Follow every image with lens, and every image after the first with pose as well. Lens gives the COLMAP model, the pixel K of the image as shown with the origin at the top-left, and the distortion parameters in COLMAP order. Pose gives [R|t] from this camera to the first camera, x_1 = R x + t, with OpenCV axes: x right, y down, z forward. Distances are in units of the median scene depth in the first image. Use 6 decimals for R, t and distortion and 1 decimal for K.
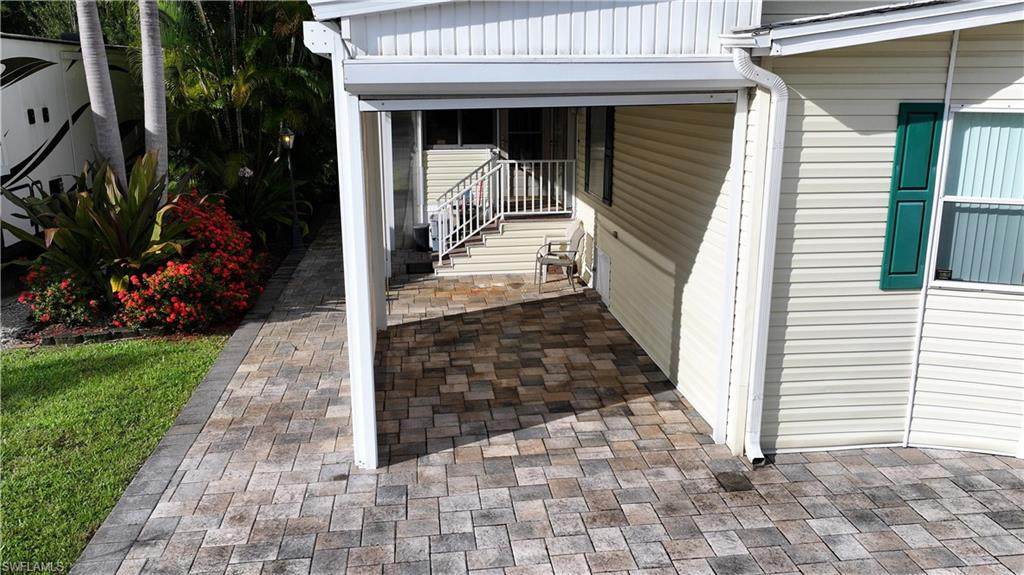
lens RADIAL K [[844.5, 0, 514.1], [0, 844.5, 292.6], [0, 0, 1]] dist [0.009162, -0.005950]
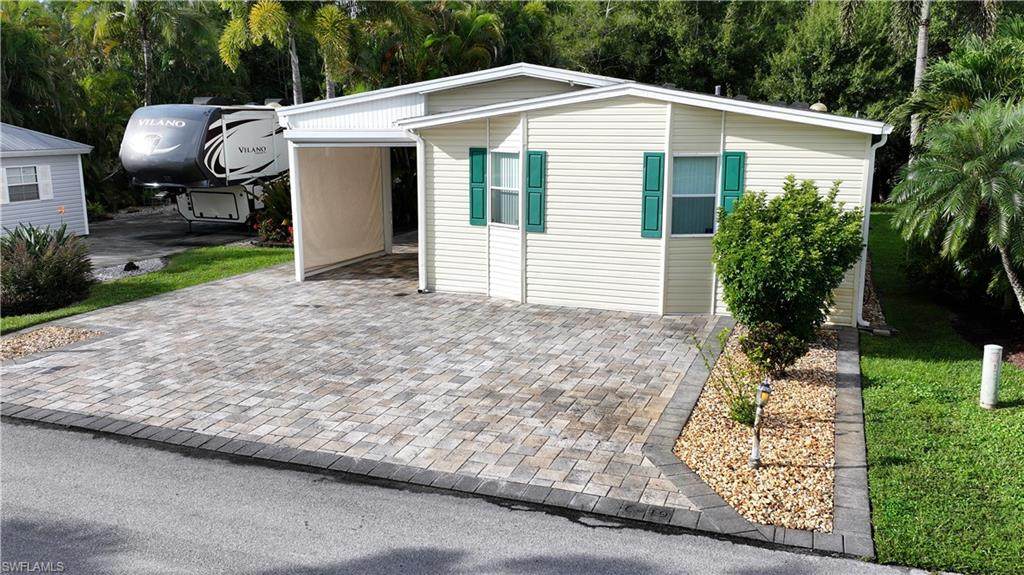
lens RADIAL K [[844.5, 0, 519.2], [0, 844.5, 295.1], [0, 0, 1]] dist [0.009162, -0.005950]
pose [[0.887033, 0.095595, -0.451701, 1.644183], [-0.113823, 0.993412, -0.013282, 0.208928], [0.447456, 0.063195, 0.892070, -1.053209]]
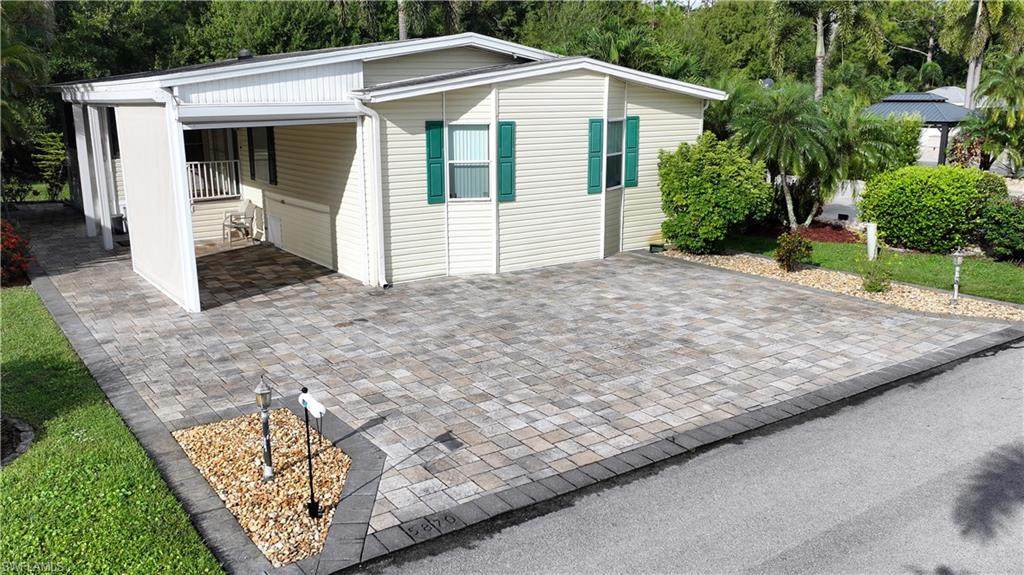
lens RADIAL K [[844.5, 0, 513.9], [0, 844.5, 290.7], [0, 0, 1]] dist [0.009162, -0.005950]
pose [[0.881715, -0.110948, 0.458552, -0.416079], [0.119197, 0.992809, 0.011019, 0.225619], [-0.456477, 0.044942, 0.888599, -1.075677]]
